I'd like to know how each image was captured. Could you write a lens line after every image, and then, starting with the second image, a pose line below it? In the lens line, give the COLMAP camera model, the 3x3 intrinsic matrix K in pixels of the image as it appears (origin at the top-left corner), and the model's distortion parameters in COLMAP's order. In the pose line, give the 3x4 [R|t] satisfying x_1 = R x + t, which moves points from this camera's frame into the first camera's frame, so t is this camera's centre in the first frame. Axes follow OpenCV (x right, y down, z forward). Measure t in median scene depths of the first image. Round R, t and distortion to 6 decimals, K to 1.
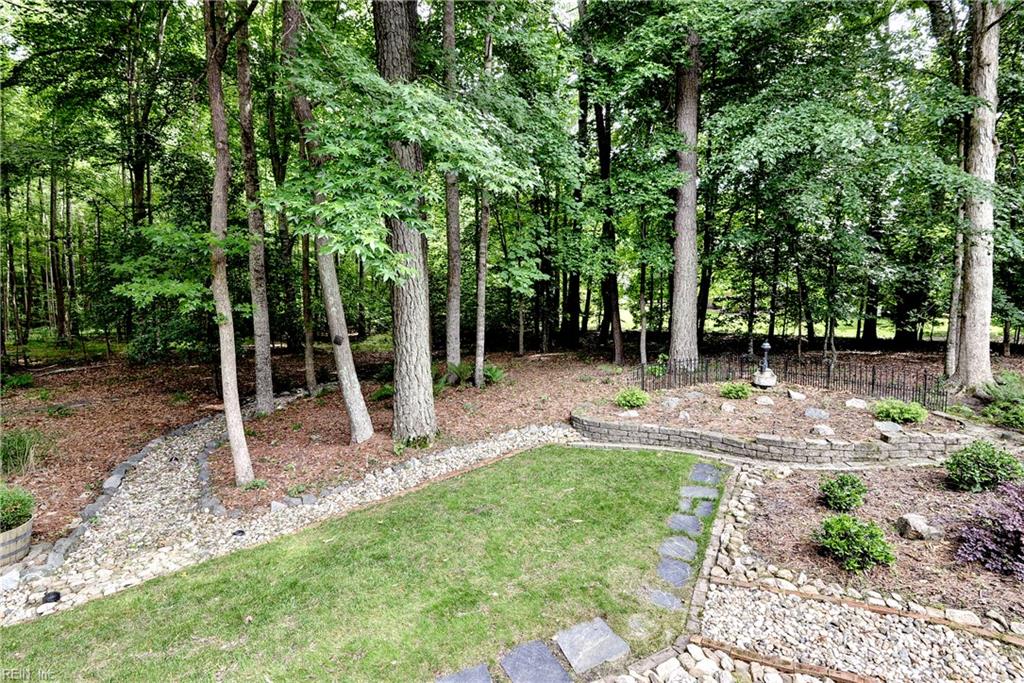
lens RADIAL K [[469.0, 0, 512.0], [0, 469.0, 341.5], [0, 0, 1]] dist [-0.016979, -0.014163]
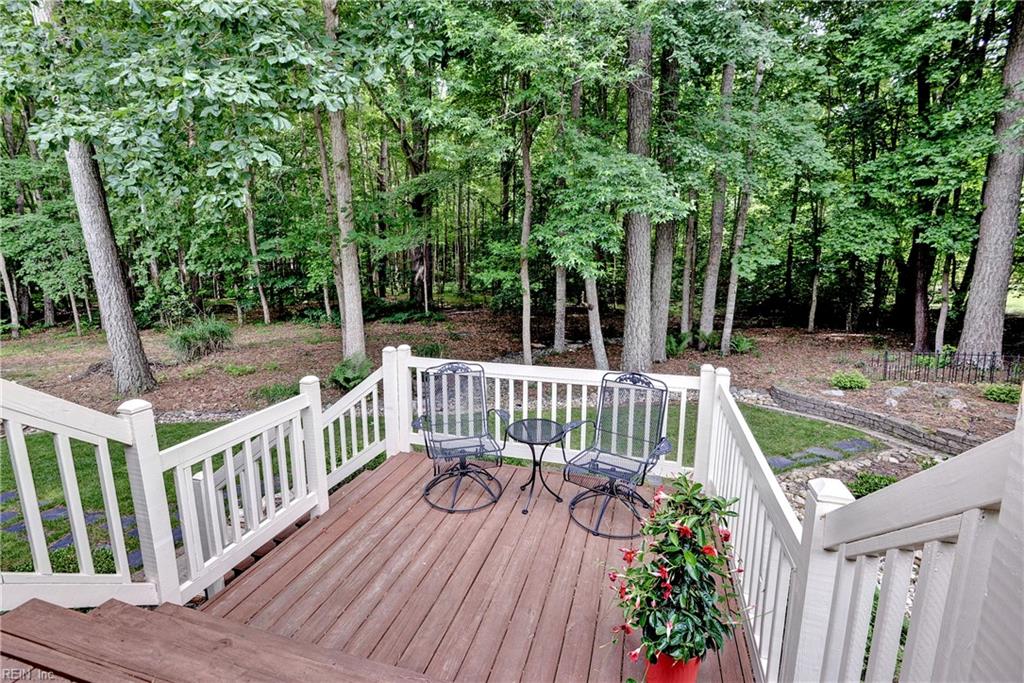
lens RADIAL K [[465.7, 0, 512.0], [0, 465.7, 341.5], [0, 0, 1]] dist [0.000694, 0.000067]
pose [[0.778411, 0.113577, -0.617395, 0.269127], [-0.064189, 0.992742, 0.101697, -0.020670], [0.624464, -0.039532, 0.780052, -0.250130]]
